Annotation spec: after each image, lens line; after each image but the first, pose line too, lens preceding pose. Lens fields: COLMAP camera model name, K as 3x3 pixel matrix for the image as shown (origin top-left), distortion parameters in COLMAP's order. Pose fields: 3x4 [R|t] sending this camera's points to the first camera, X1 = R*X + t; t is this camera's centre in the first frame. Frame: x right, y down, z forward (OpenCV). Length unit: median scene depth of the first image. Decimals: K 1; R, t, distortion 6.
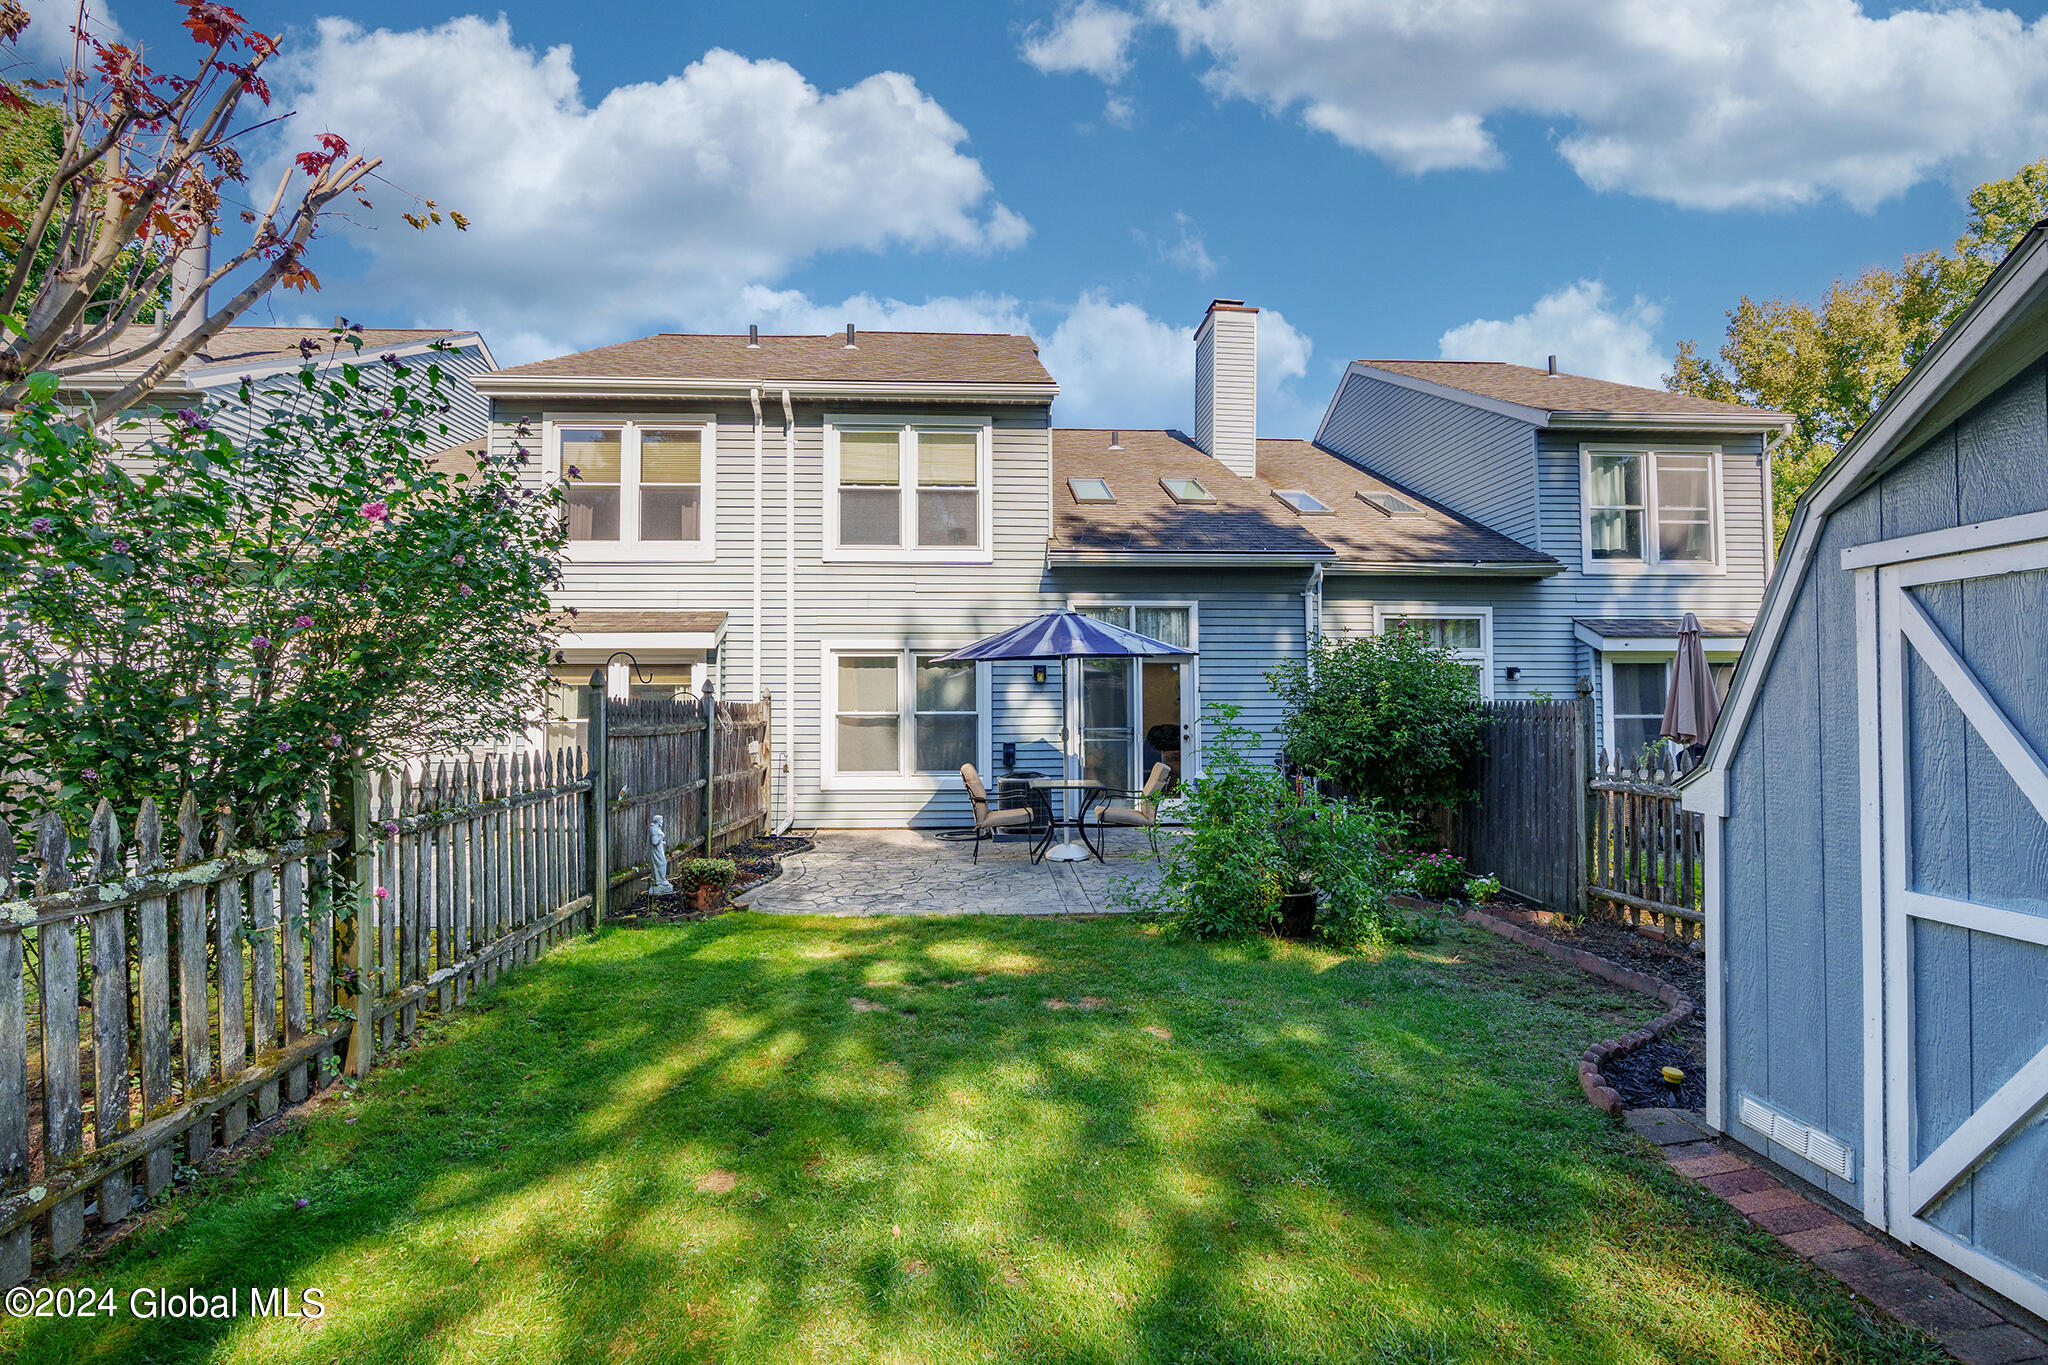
lens RADIAL K [[970.7, 0, 997.8], [0, 970.7, 677.2], [0, 0, 1]] dist [-0.034755, 0.000418]
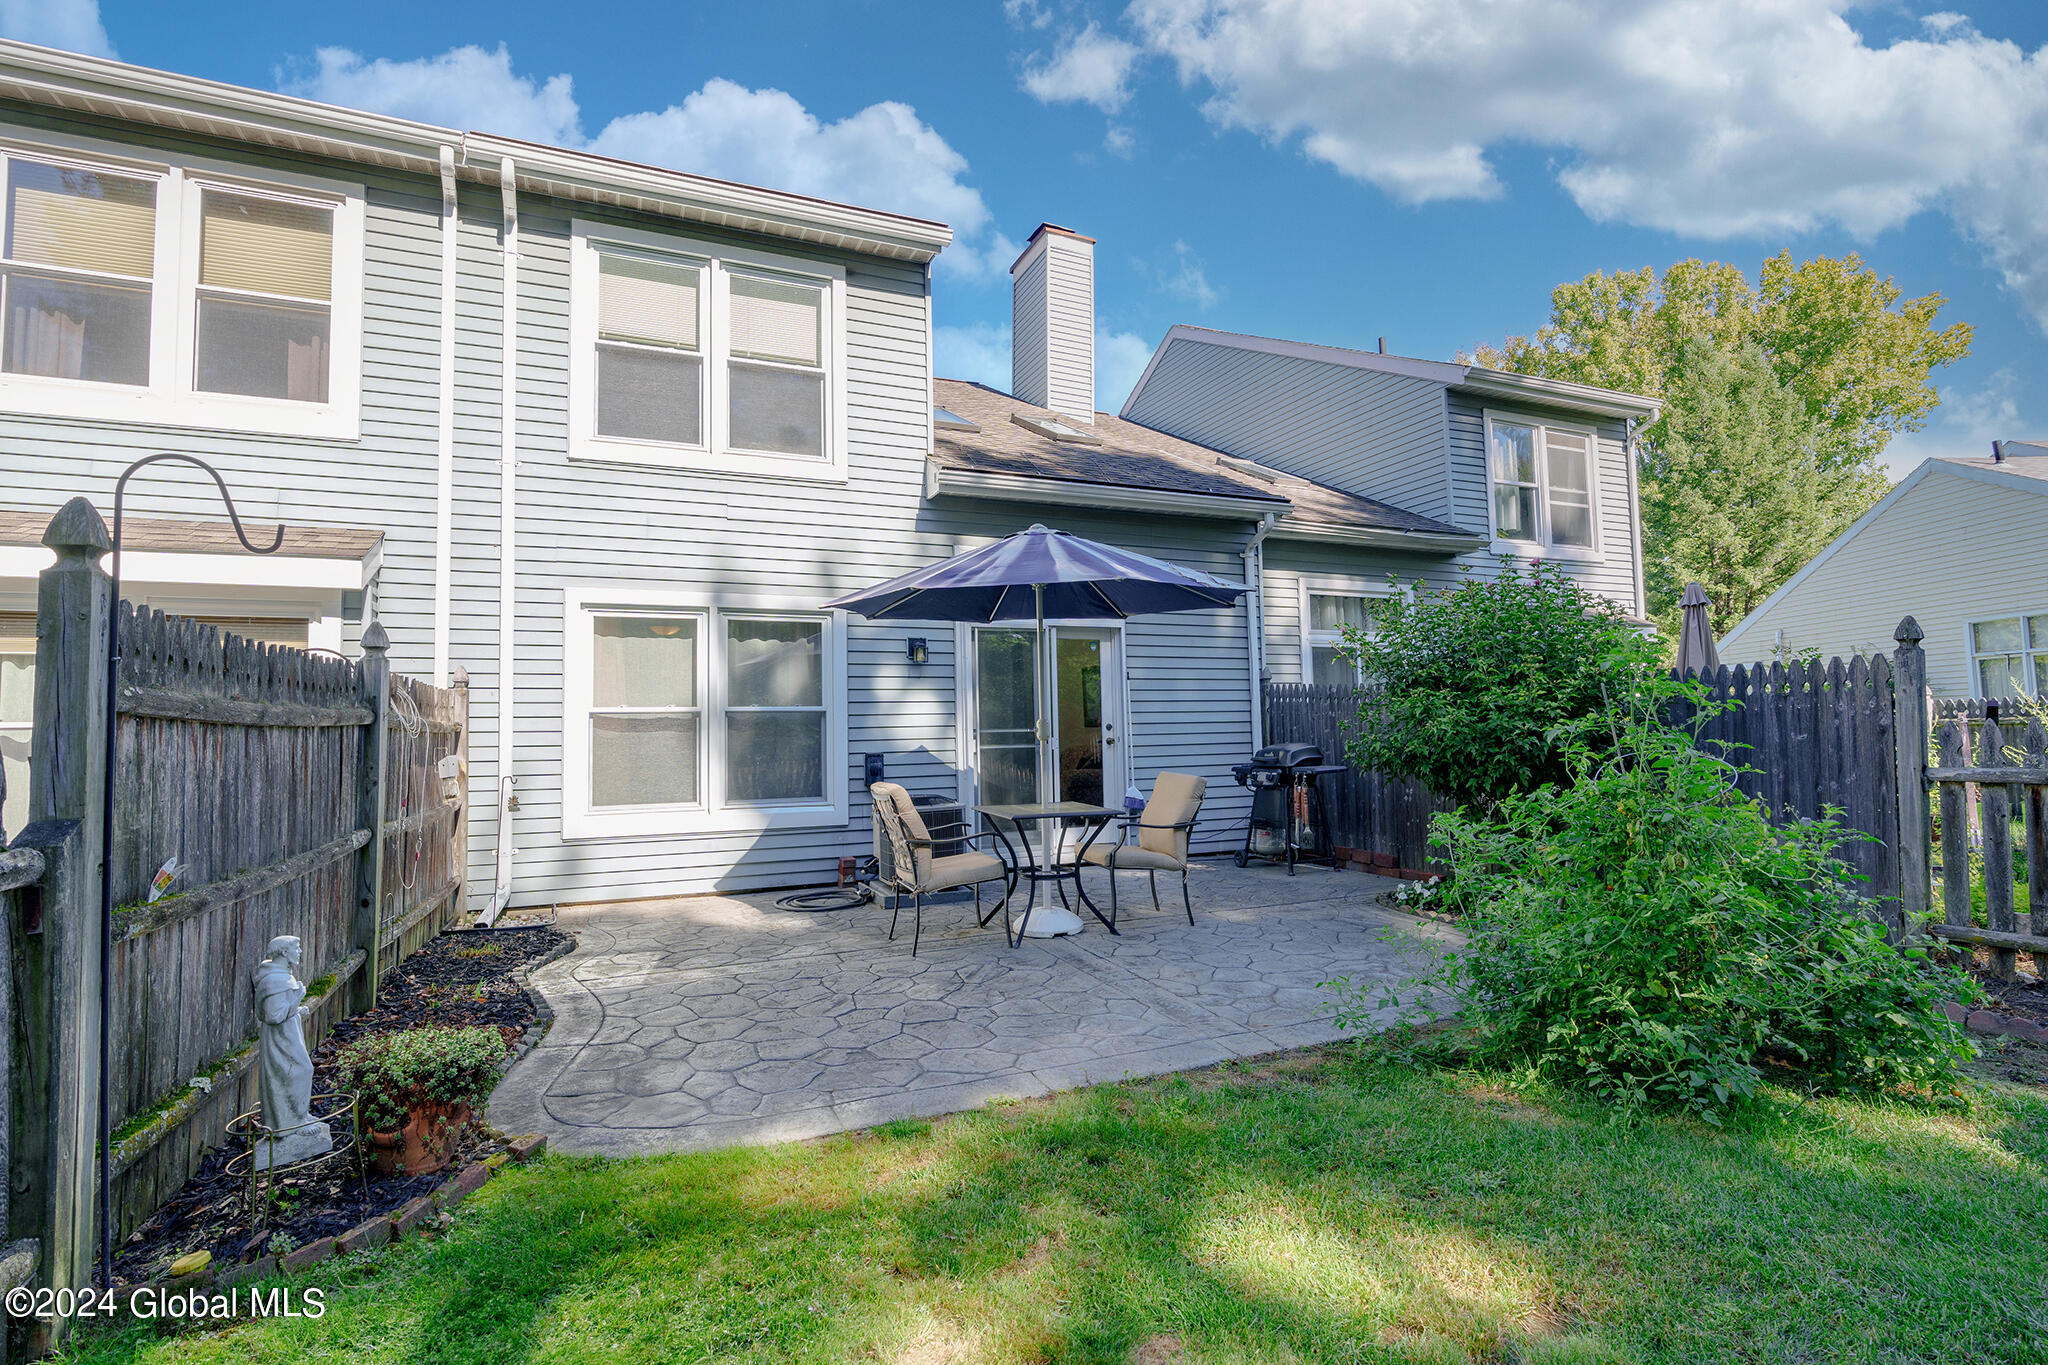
lens RADIAL K [[970.1, 0, 1013.6], [0, 970.1, 675.5], [0, 0, 1]] dist [-0.011307, 0.000753]
pose [[0.931874, 0.008512, 0.362682, -0.139806], [0.003116, 0.999500, -0.031463, 0.035419], [-0.362768, 0.030449, 0.931382, 0.343377]]
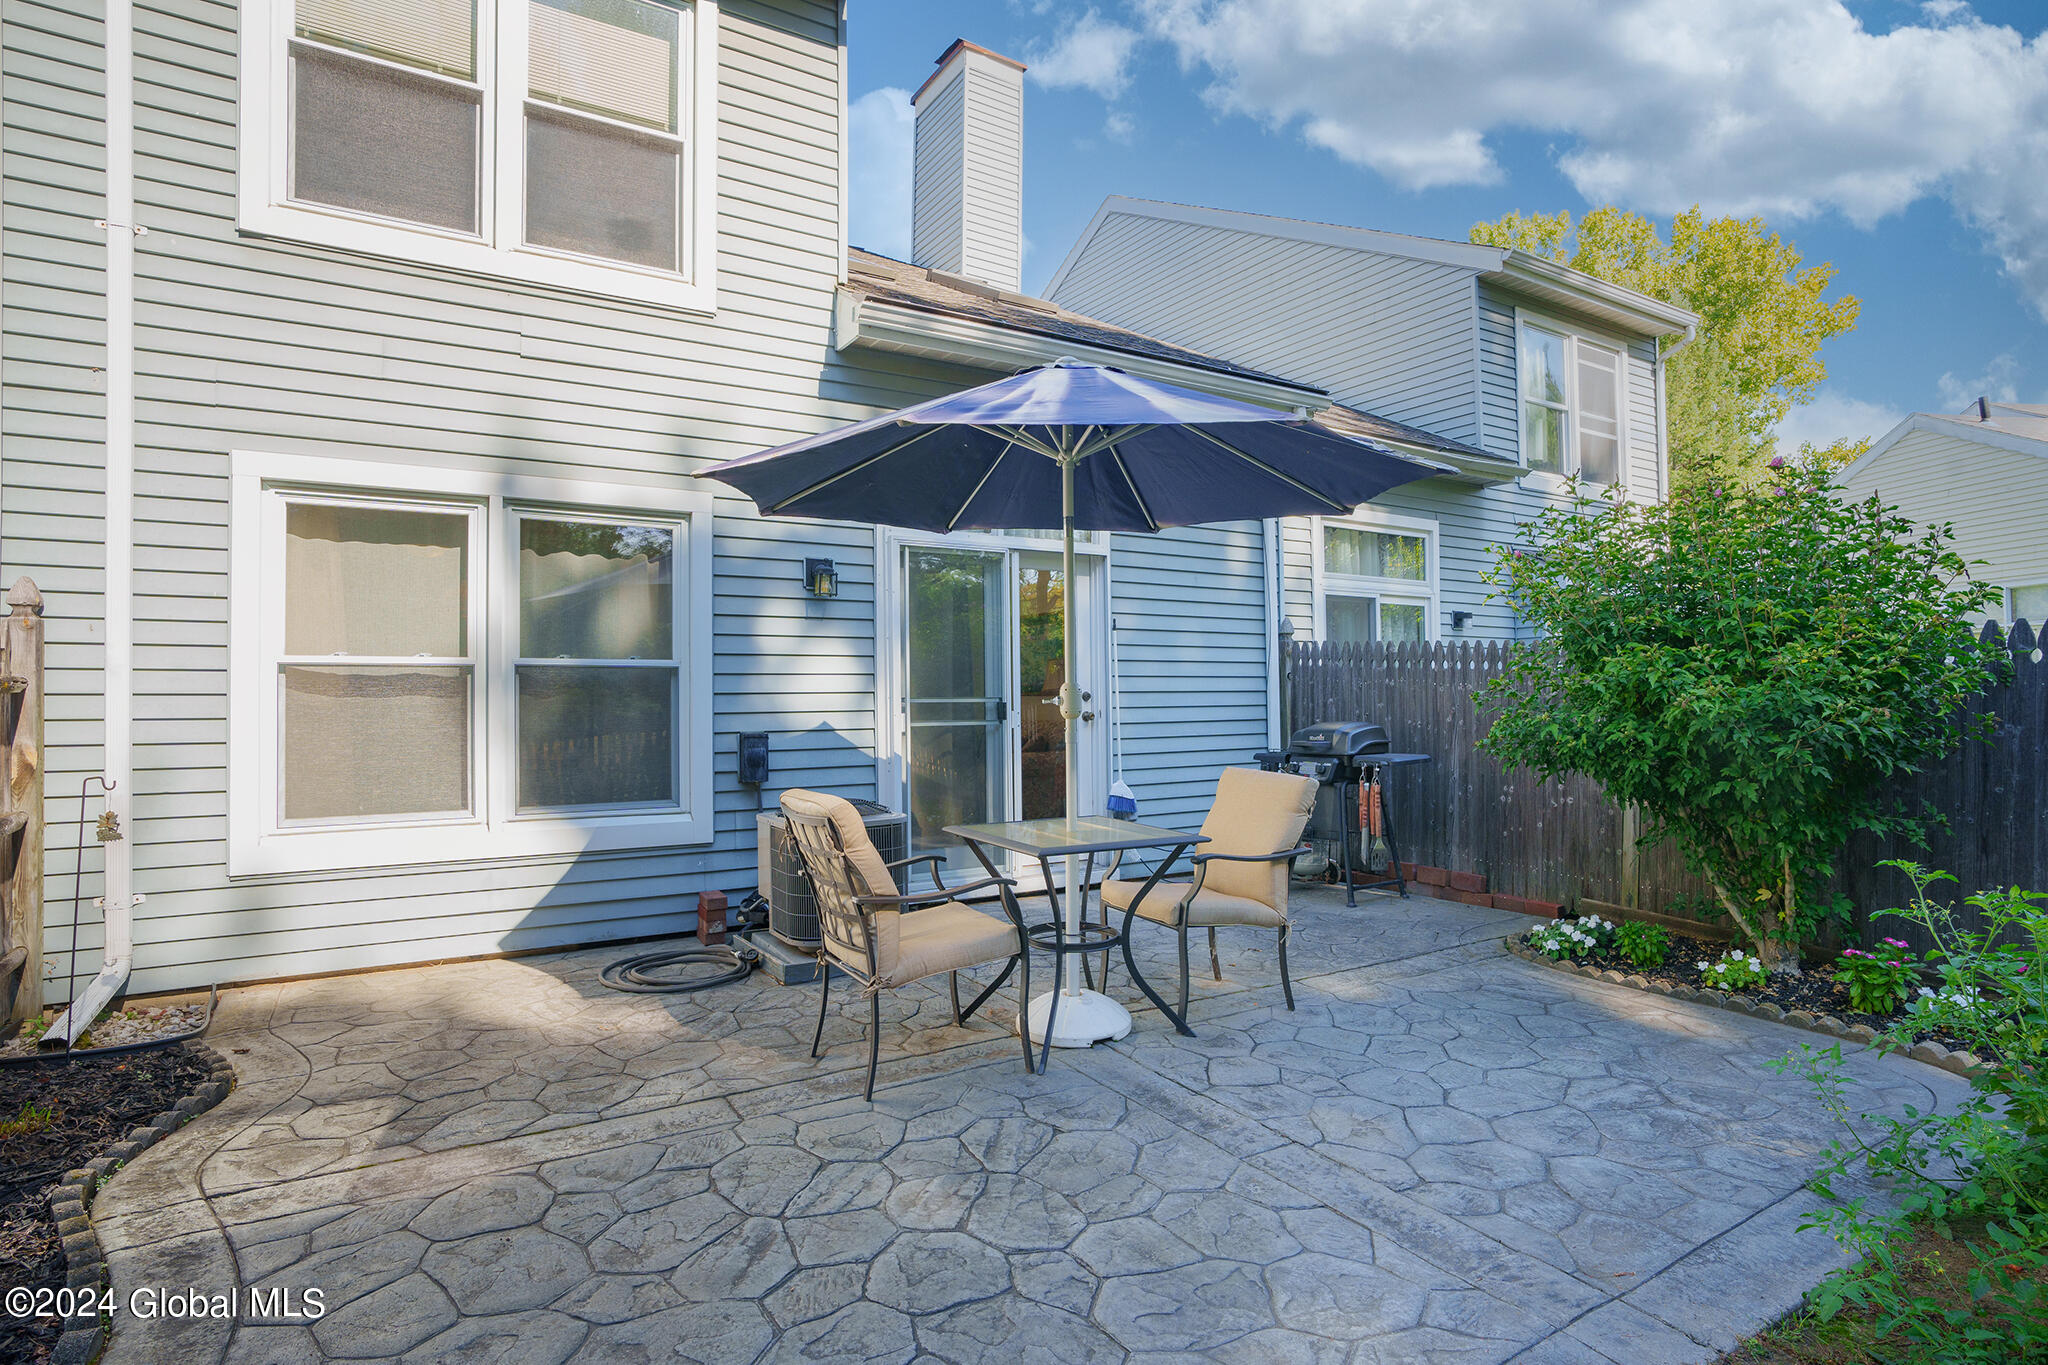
lens RADIAL K [[1080.4, 0, 1024.0], [0, 1080.4, 682.5], [0, 0, 1]] dist [-0.061040, 0.036718]
pose [[0.864793, 0.004859, 0.502104, -0.124831], [-0.010980, 0.999897, 0.009234, 0.038987], [-0.502008, -0.013499, 0.864758, 0.520691]]
